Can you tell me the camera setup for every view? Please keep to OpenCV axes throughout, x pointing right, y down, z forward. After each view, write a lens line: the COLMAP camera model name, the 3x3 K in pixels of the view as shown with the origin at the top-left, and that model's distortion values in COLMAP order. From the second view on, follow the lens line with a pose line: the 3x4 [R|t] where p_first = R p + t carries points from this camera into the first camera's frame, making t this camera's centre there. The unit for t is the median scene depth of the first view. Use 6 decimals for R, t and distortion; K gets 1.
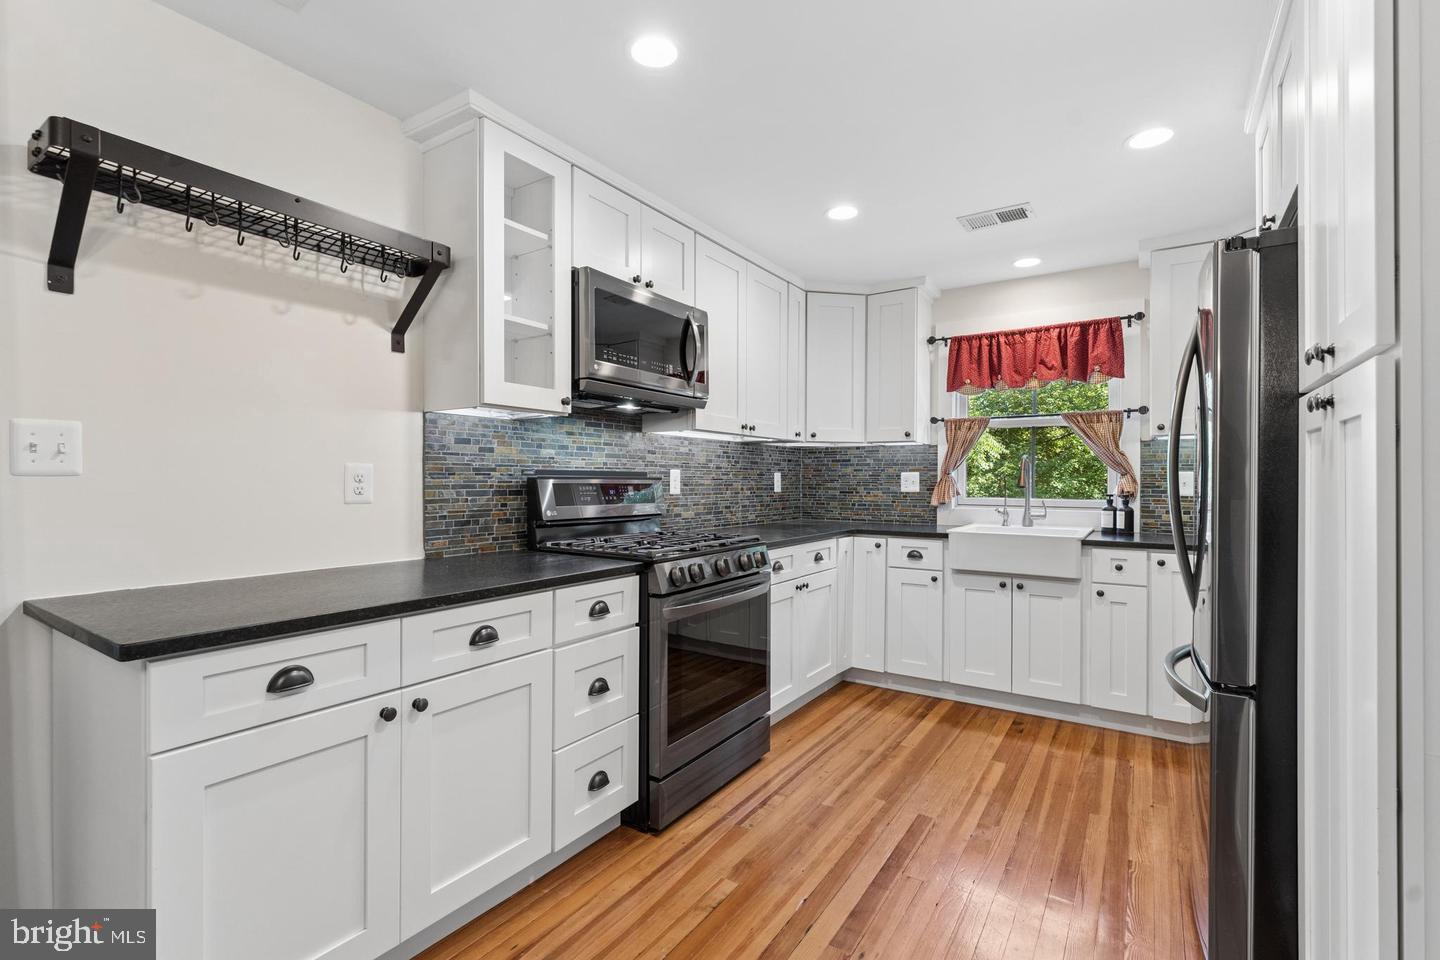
lens RADIAL K [[652.7, 0, 719.0], [0, 652.7, 480.0], [0, 0, 1]] dist [-0.000427, -0.000369]
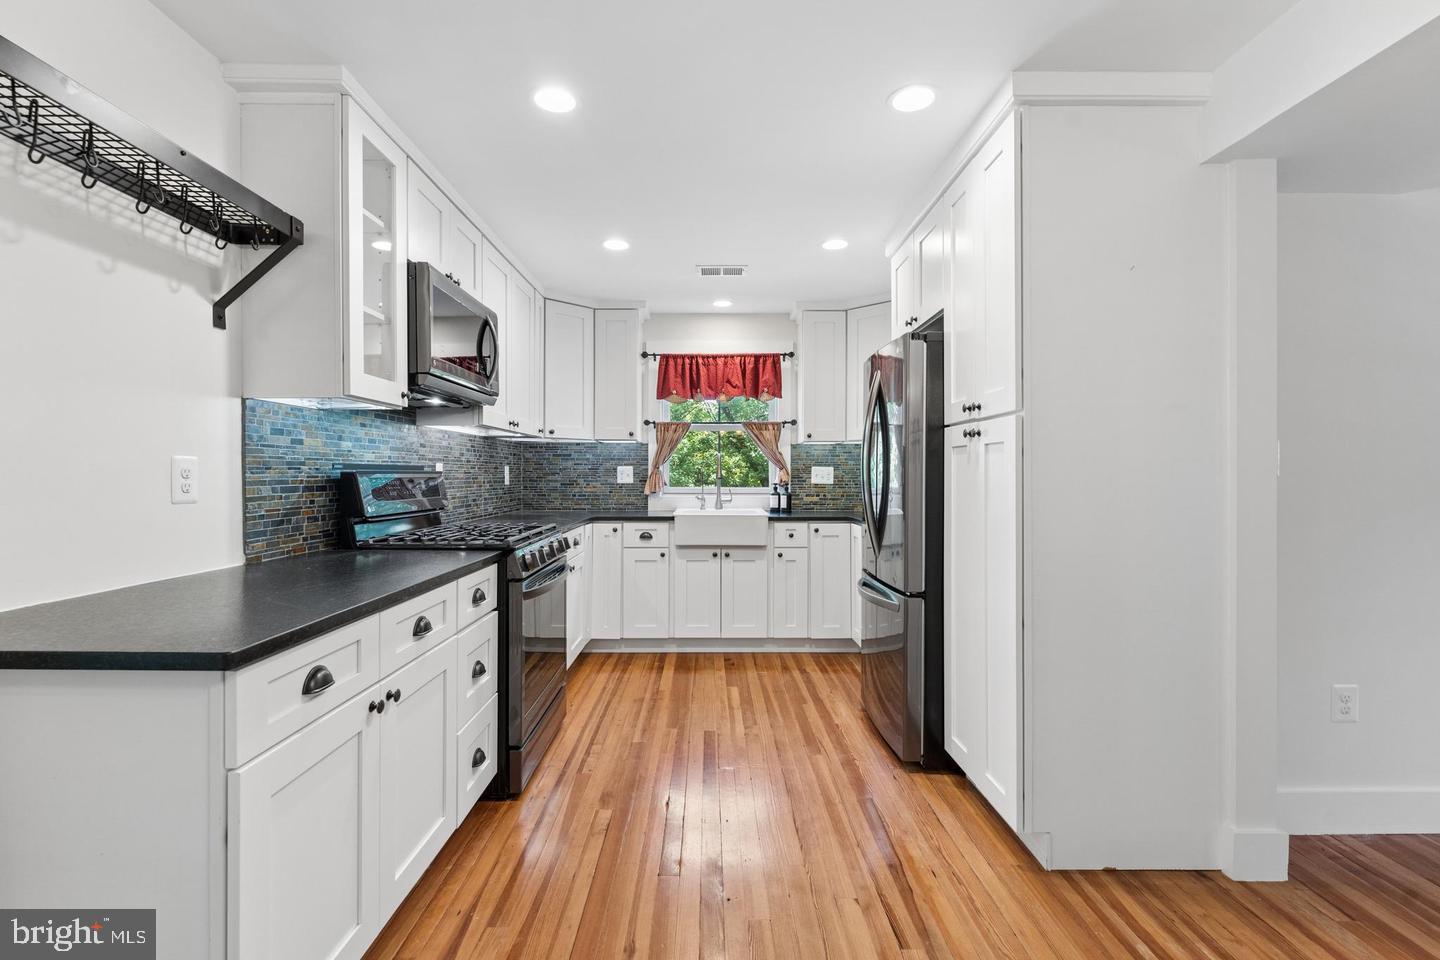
lens RADIAL K [[646.9, 0, 717.3], [0, 646.9, 474.3], [0, 0, 1]] dist [-0.001727, -0.000138]
pose [[0.828167, -0.003815, 0.560469, -0.331347], [0.001897, 0.999990, 0.004004, -0.002798], [-0.560479, -0.002253, 0.828166, -0.066375]]
